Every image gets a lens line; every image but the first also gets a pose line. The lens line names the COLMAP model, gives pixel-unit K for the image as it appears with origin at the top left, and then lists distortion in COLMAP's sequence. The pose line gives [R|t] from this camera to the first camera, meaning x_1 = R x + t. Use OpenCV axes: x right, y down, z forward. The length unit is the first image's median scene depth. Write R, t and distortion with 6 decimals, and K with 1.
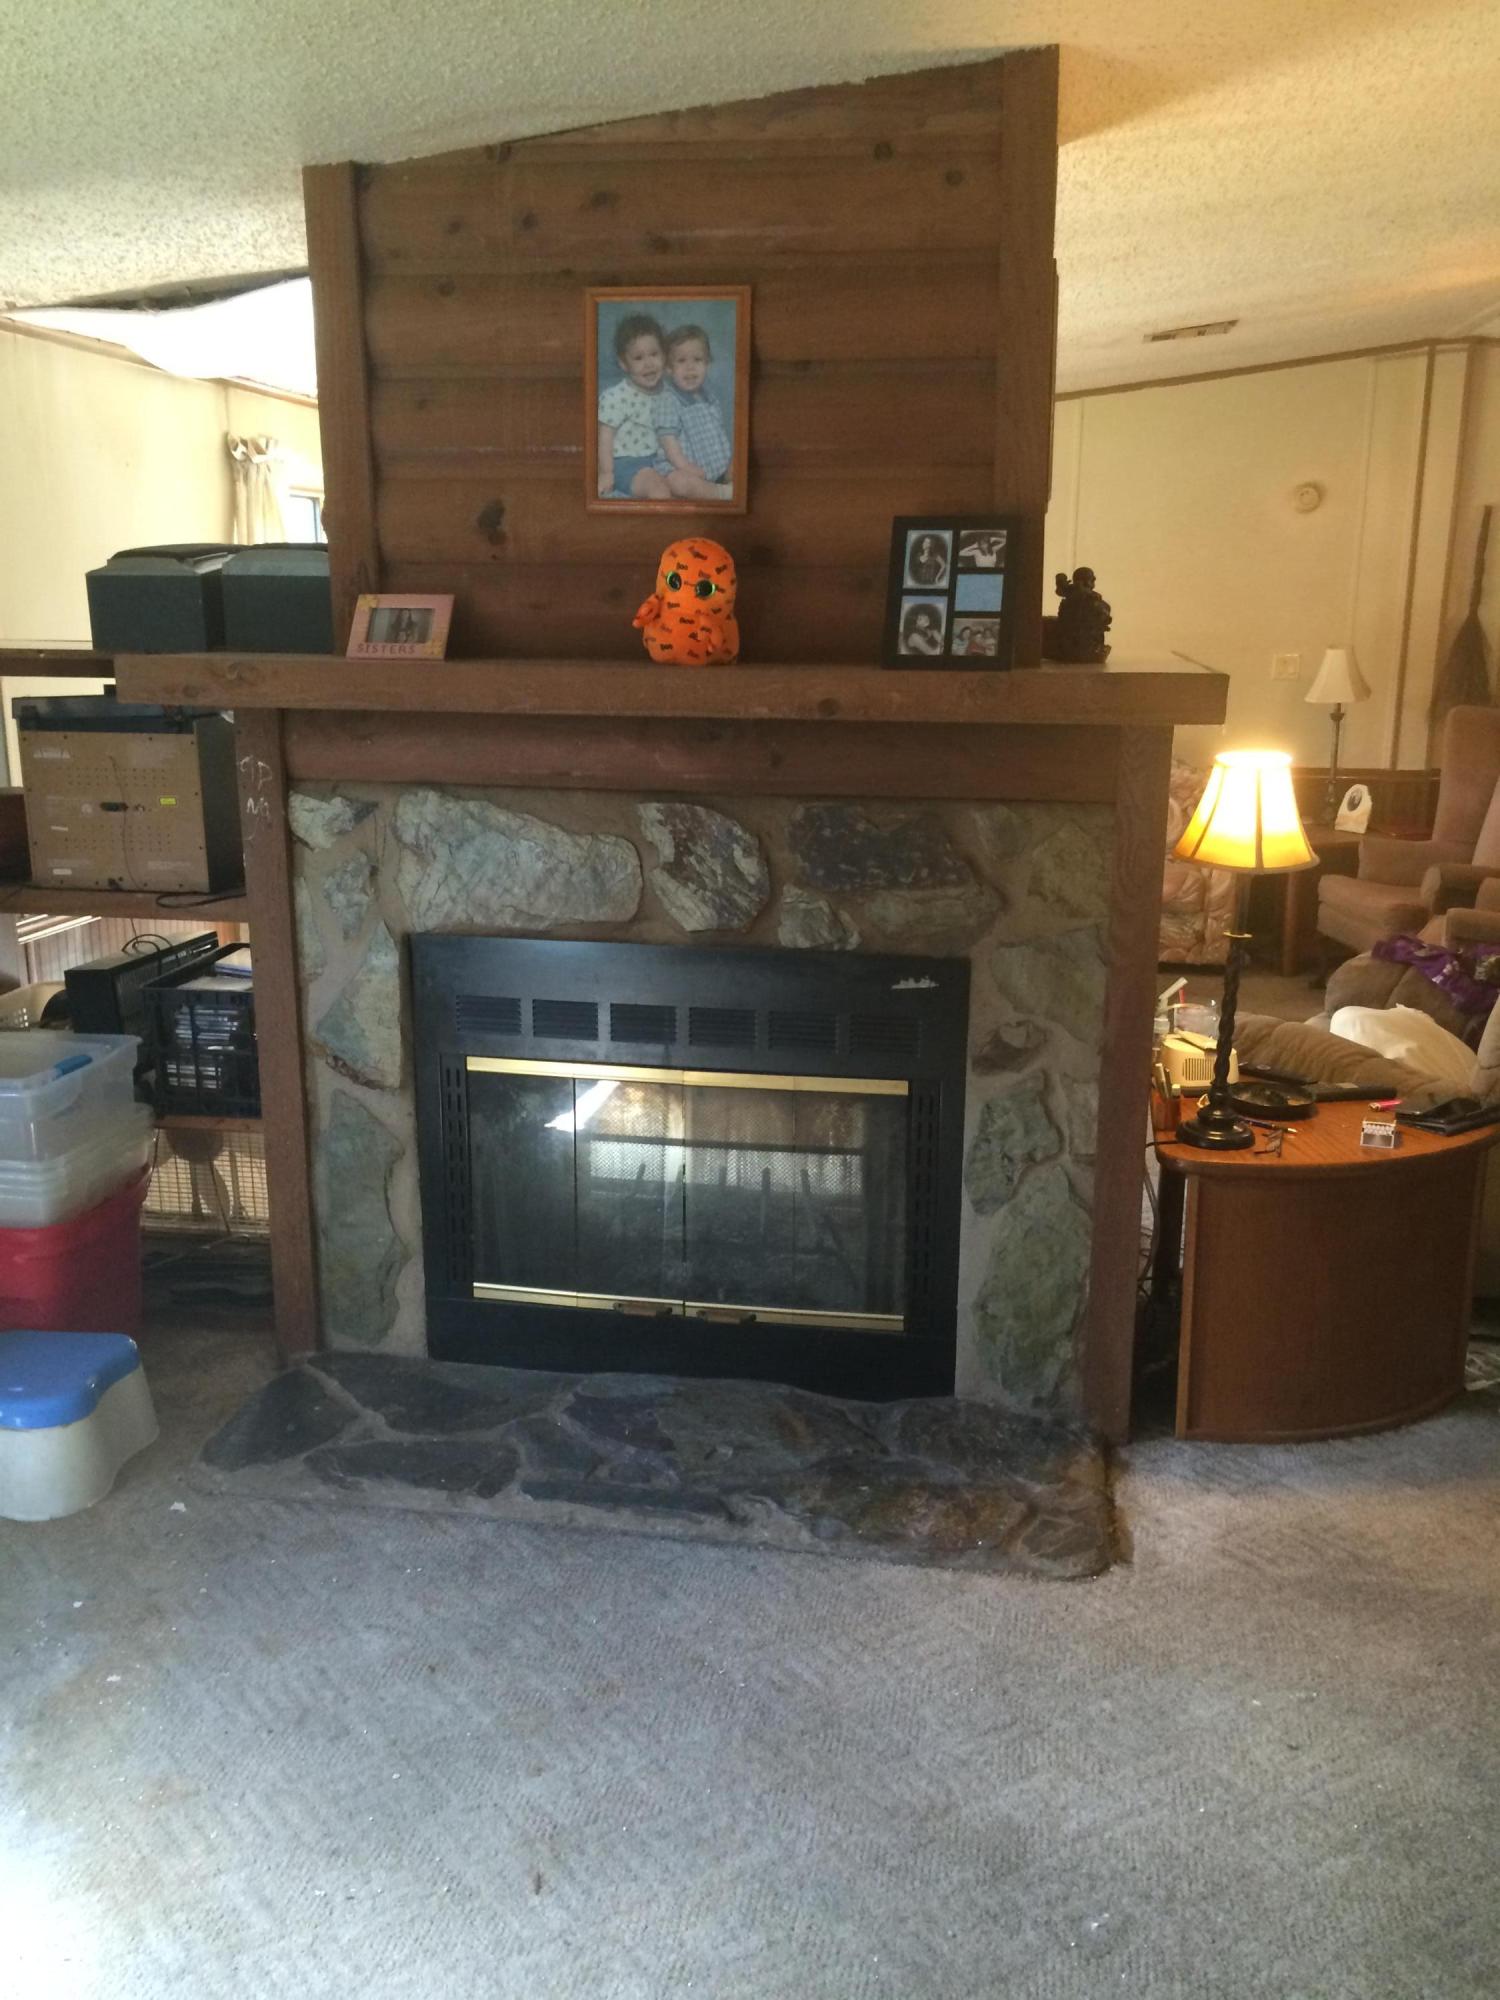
lens RADIAL K [[1655.0, 0, 742.2], [0, 1655.0, 986.9], [0, 0, 1]] dist [0.057604, -0.101119]
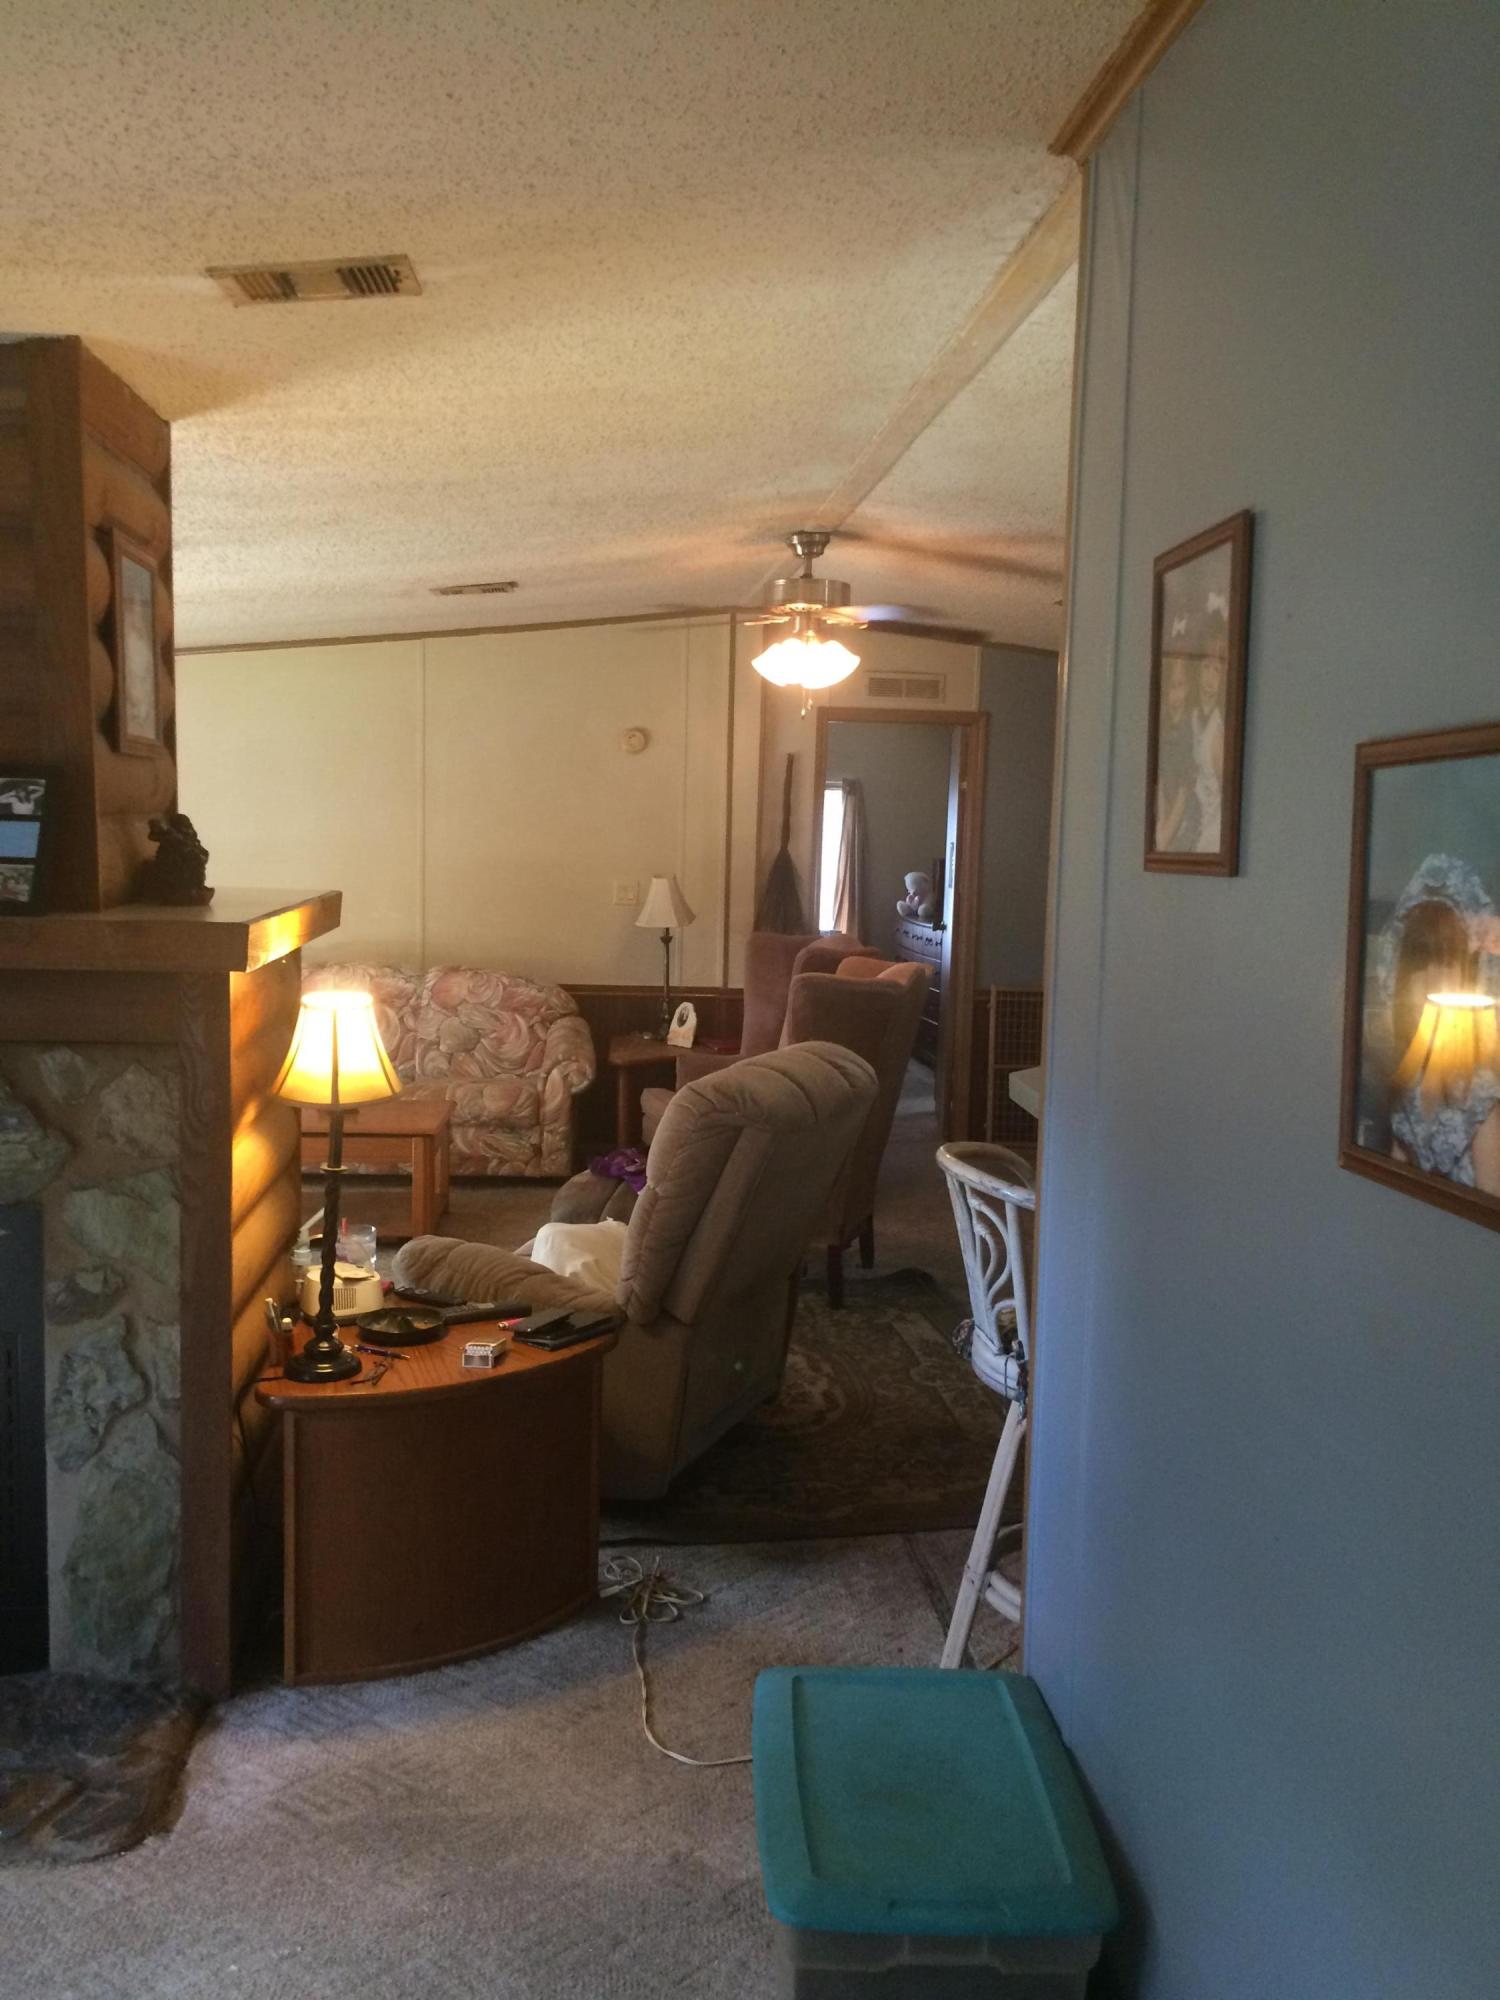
lens RADIAL K [[1655.0, 0, 762.7], [0, 1655.0, 984.1], [0, 0, 1]] dist [0.057604, -0.101119]
pose [[0.956052, -0.005025, 0.293153, 0.249393], [0.041448, 0.992128, -0.118167, -0.011488], [-0.290252, 0.125124, 0.948735, -0.067455]]
